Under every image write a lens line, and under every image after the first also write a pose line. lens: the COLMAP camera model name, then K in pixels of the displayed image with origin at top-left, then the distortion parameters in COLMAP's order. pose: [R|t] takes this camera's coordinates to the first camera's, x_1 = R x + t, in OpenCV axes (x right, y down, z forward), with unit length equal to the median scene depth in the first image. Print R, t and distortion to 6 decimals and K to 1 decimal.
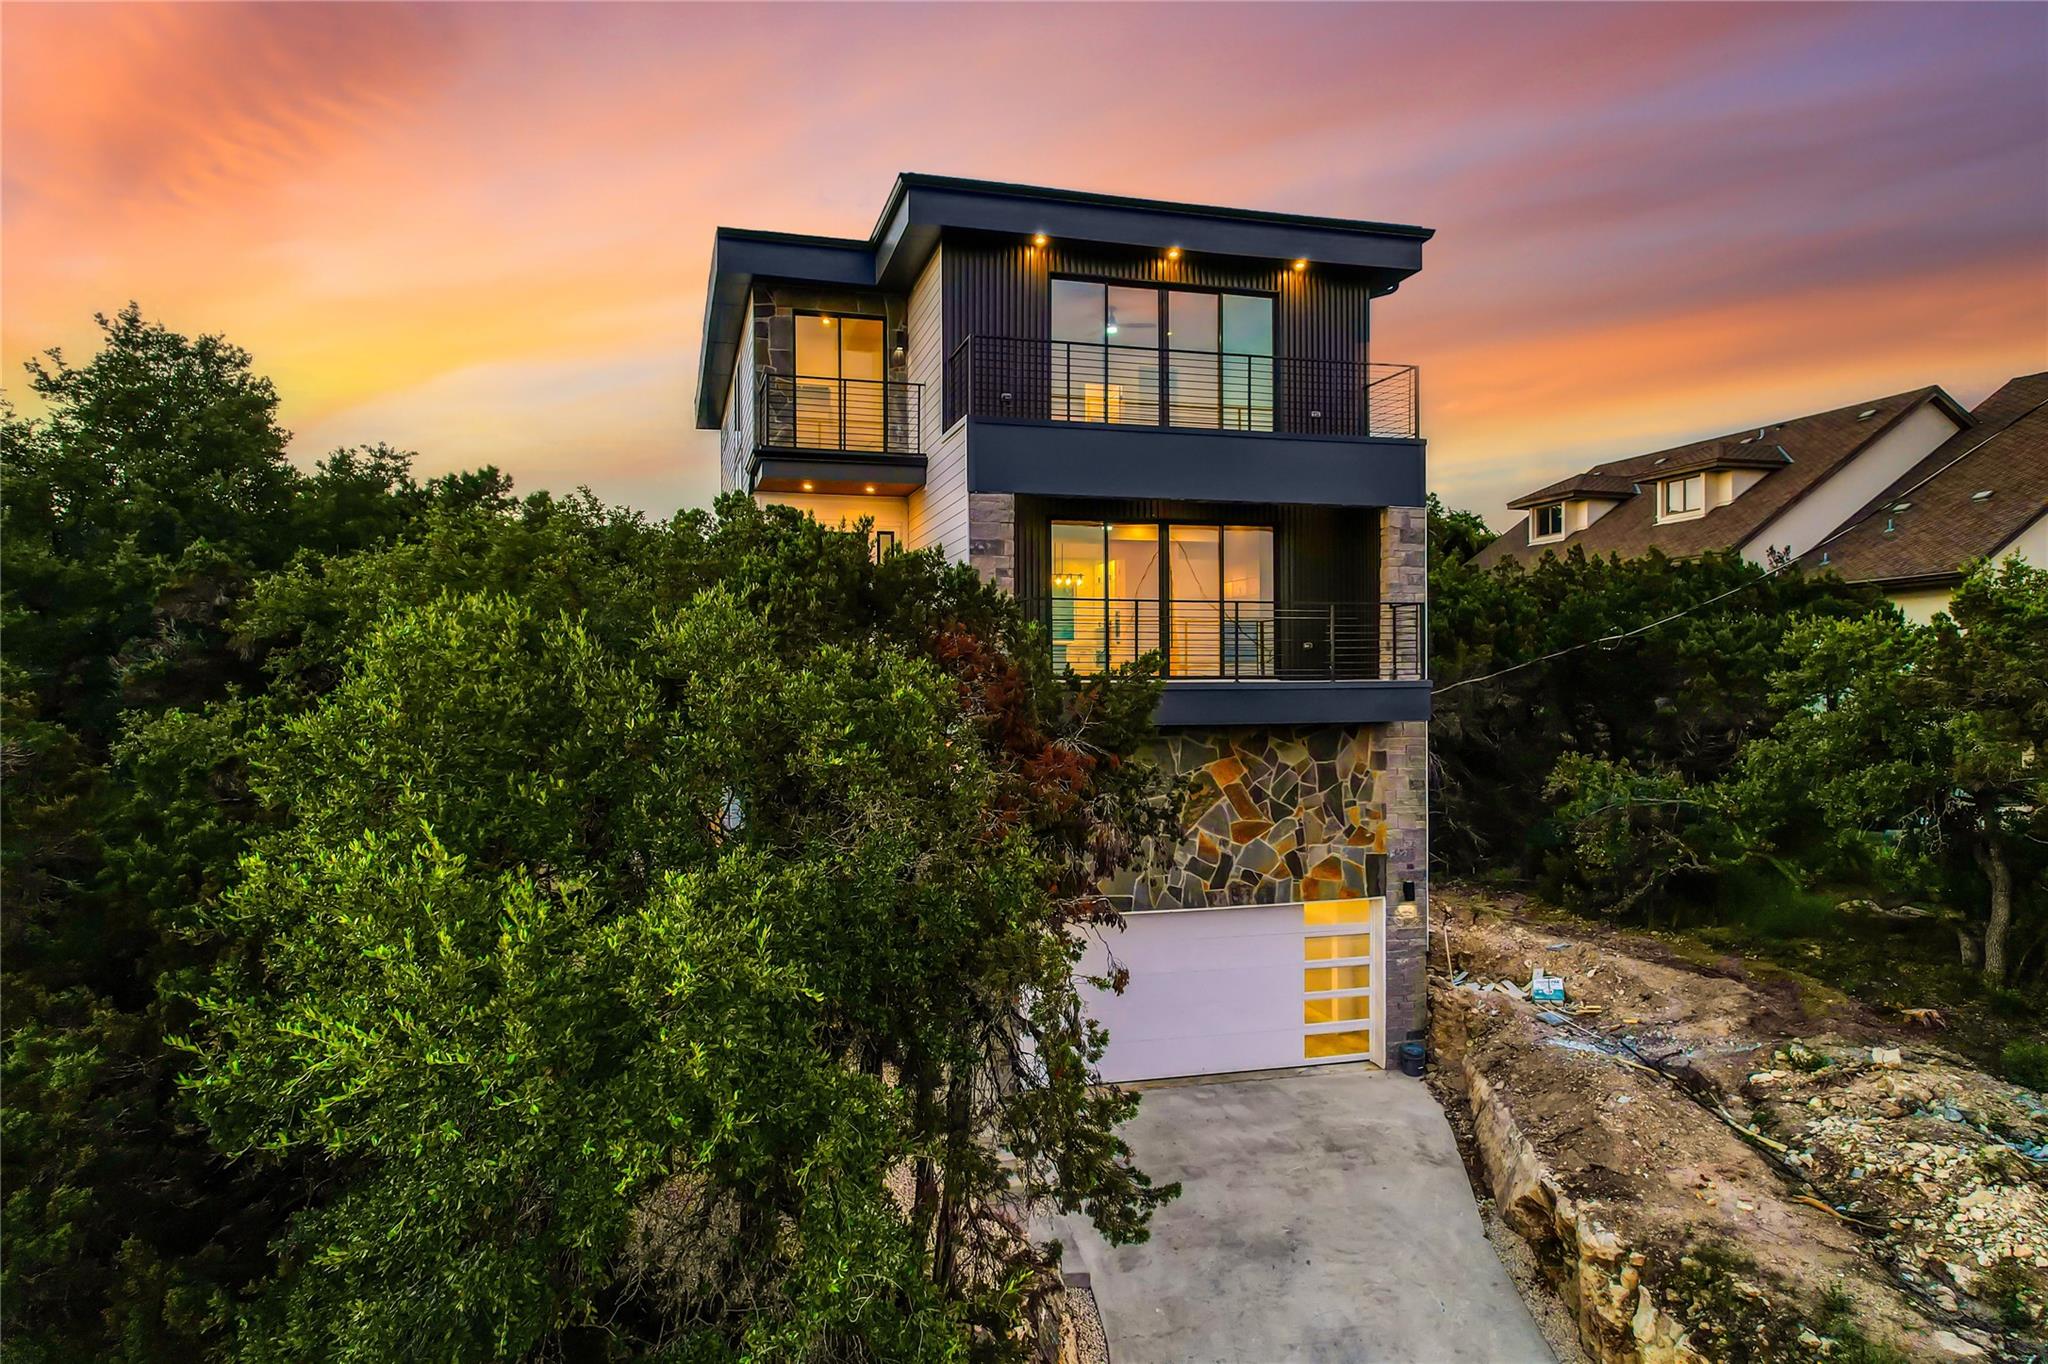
lens RADIAL K [[1269.8, 0, 1024.0], [0, 1269.8, 682.0], [0, 0, 1]] dist [-0.049058, 0.065287]
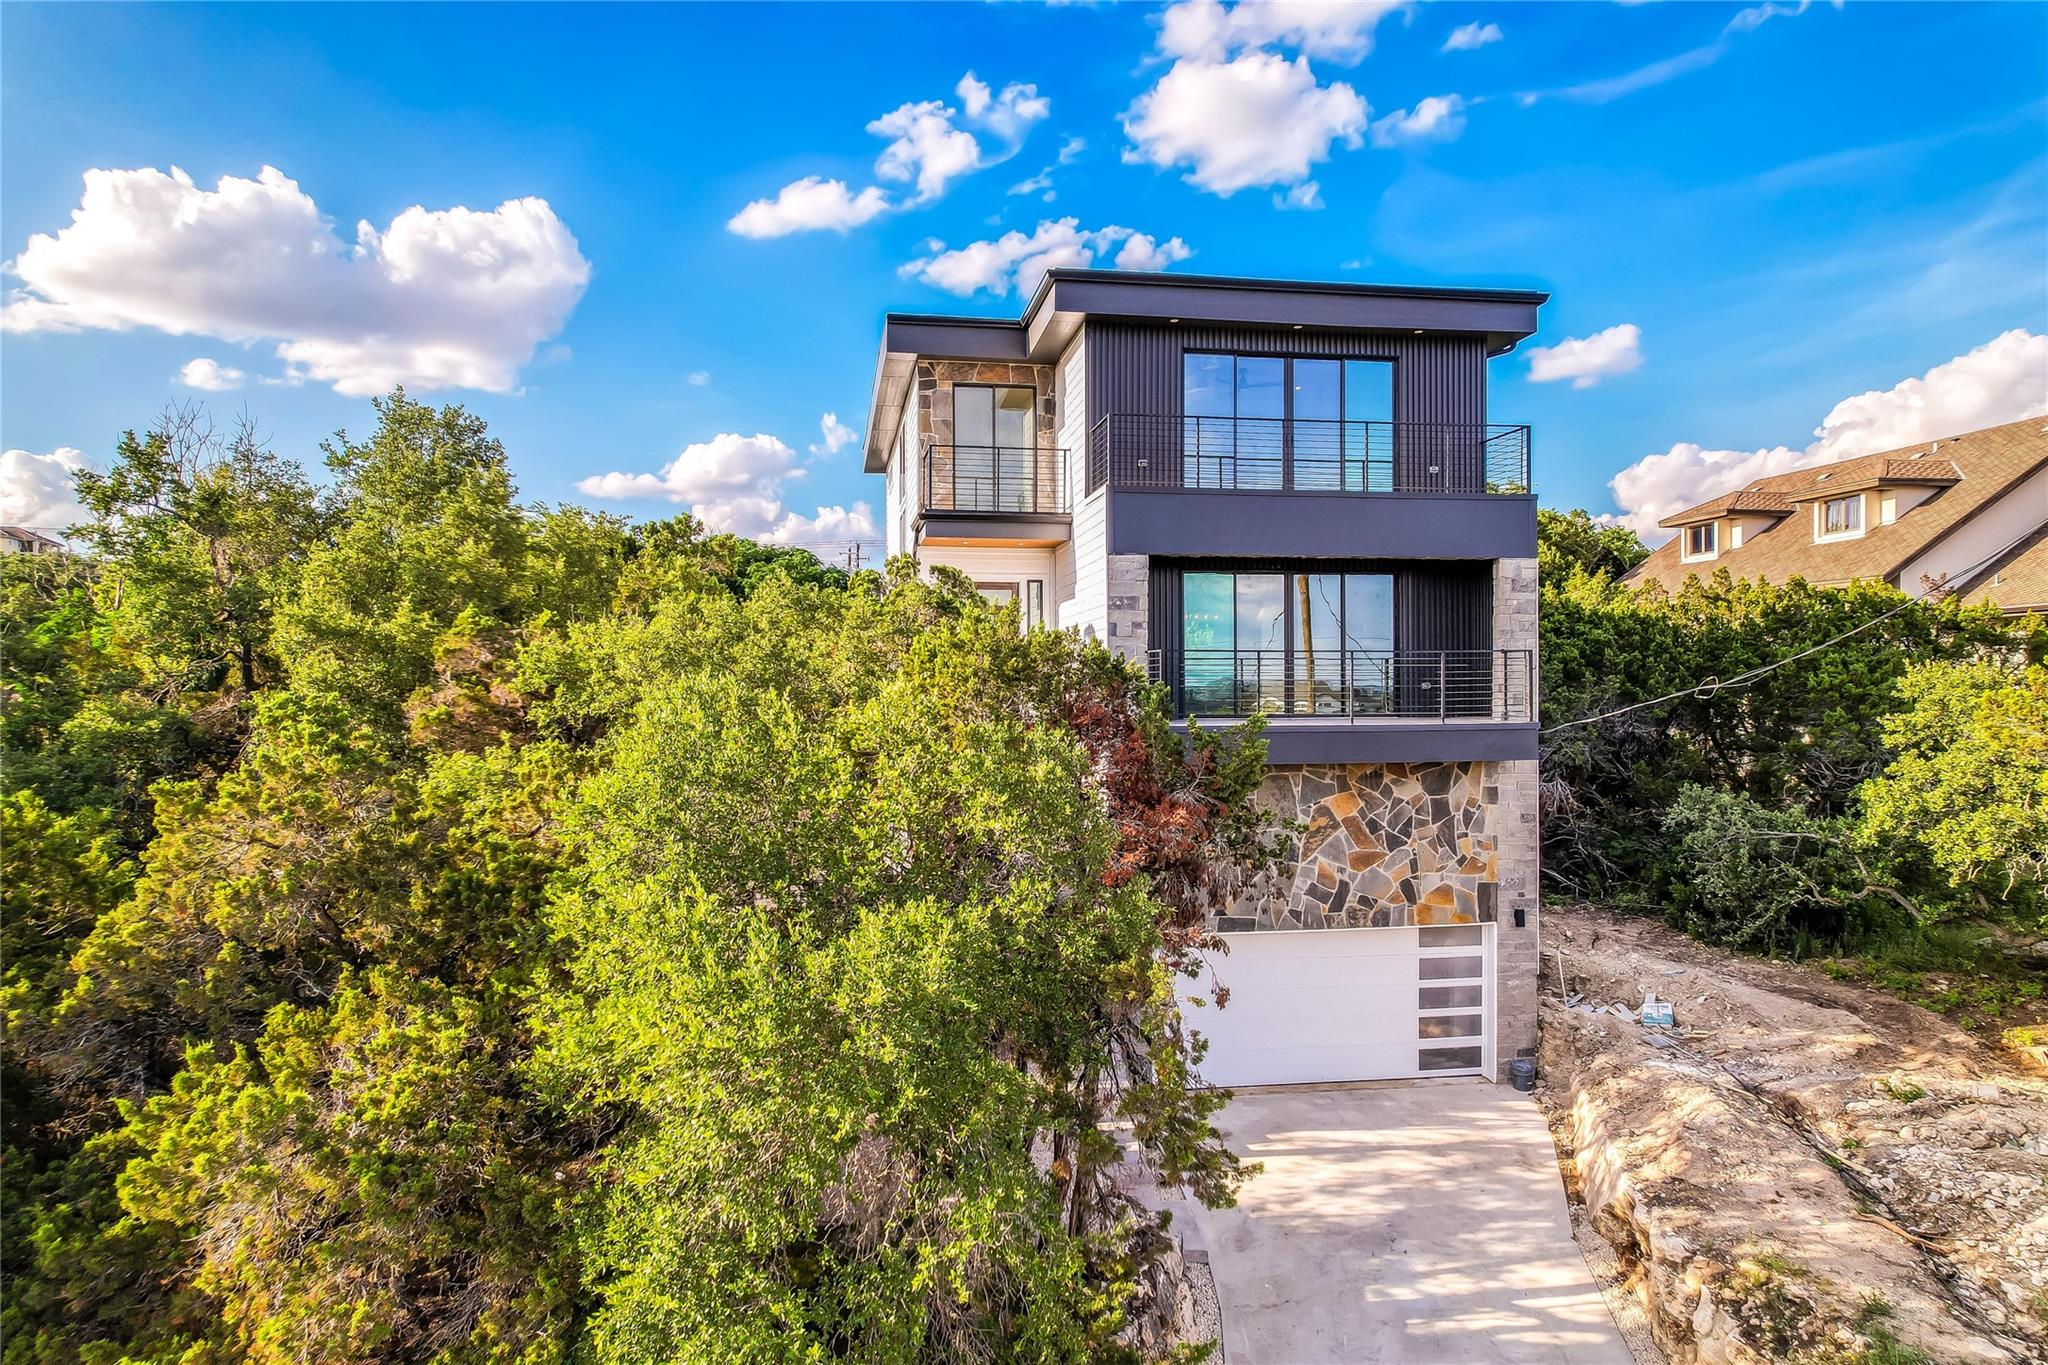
lens RADIAL K [[1262.5, 0, 1024.0], [0, 1262.5, 682.5], [0, 0, 1]] dist [-0.058661, 0.064834]
pose [[0.992677, 0.002500, -0.120771, 0.017140], [-0.002840, 0.999992, -0.002646, -0.031593], [0.120763, 0.002970, 0.992677, -0.109534]]
